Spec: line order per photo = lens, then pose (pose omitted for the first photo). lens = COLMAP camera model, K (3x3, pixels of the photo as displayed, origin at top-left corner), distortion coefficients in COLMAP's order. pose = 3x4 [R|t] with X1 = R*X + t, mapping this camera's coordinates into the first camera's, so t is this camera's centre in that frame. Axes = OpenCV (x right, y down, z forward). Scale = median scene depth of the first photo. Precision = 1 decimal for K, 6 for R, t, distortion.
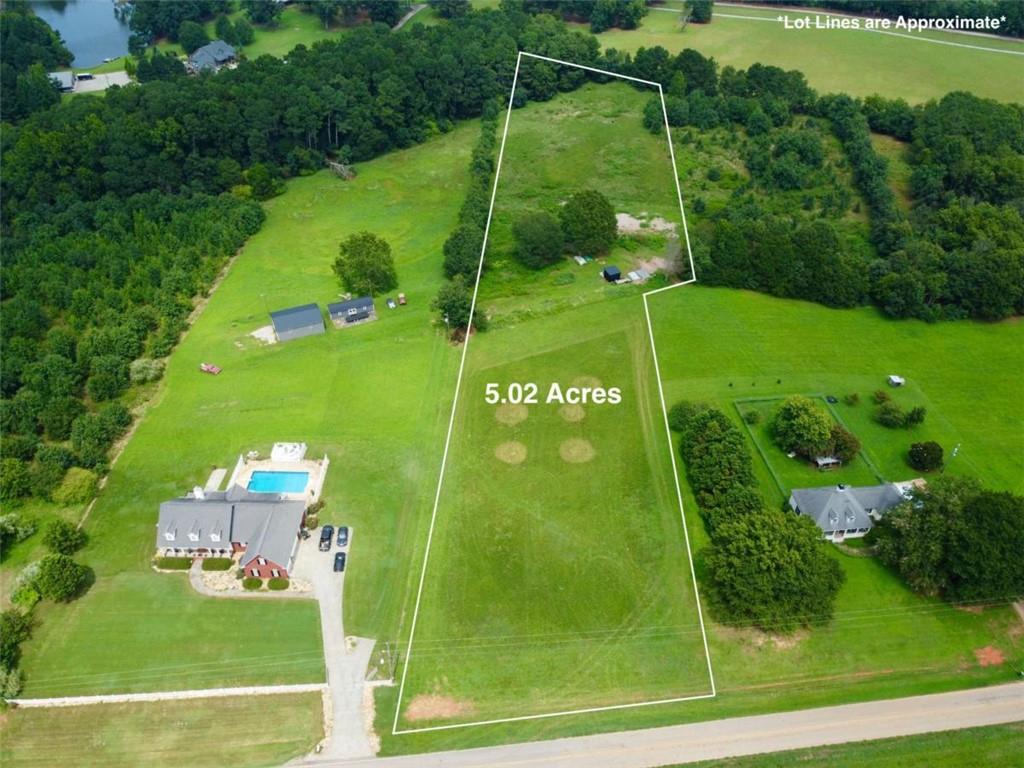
lens RADIAL K [[773.4, 0, 512.0], [0, 773.4, 384.0], [0, 0, 1]] dist [-0.003200, -0.006164]
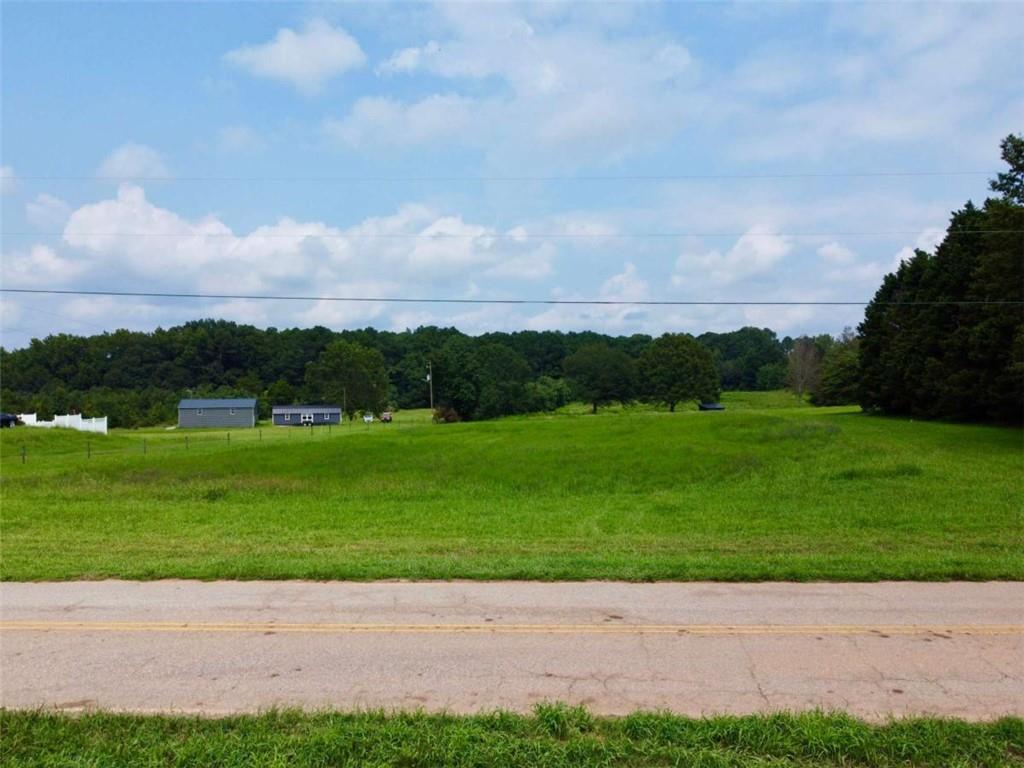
lens RADIAL K [[773.4, 0, 512.0], [0, 773.4, 384.0], [0, 0, 1]] dist [-0.003200, -0.006164]
pose [[0.984974, -0.009391, -0.172447, 0.077116], [-0.102171, 0.773355, -0.625686, 0.264210], [0.139238, 0.633904, 0.760775, 0.470140]]
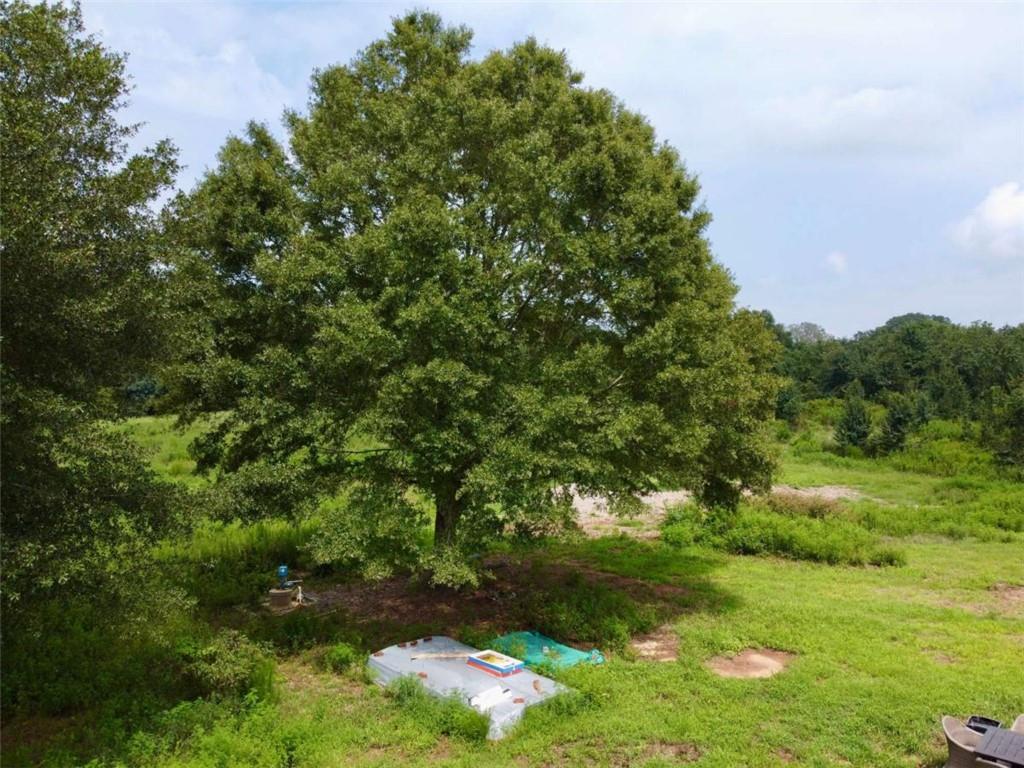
lens RADIAL K [[773.4, 0, 512.0], [0, 773.4, 384.0], [0, 0, 1]] dist [-0.003200, -0.006164]
pose [[0.942772, -0.012531, 0.333204, 0.072096], [0.220552, 0.772898, -0.594967, -0.144613], [-0.250077, 0.634407, 0.731430, 0.973600]]
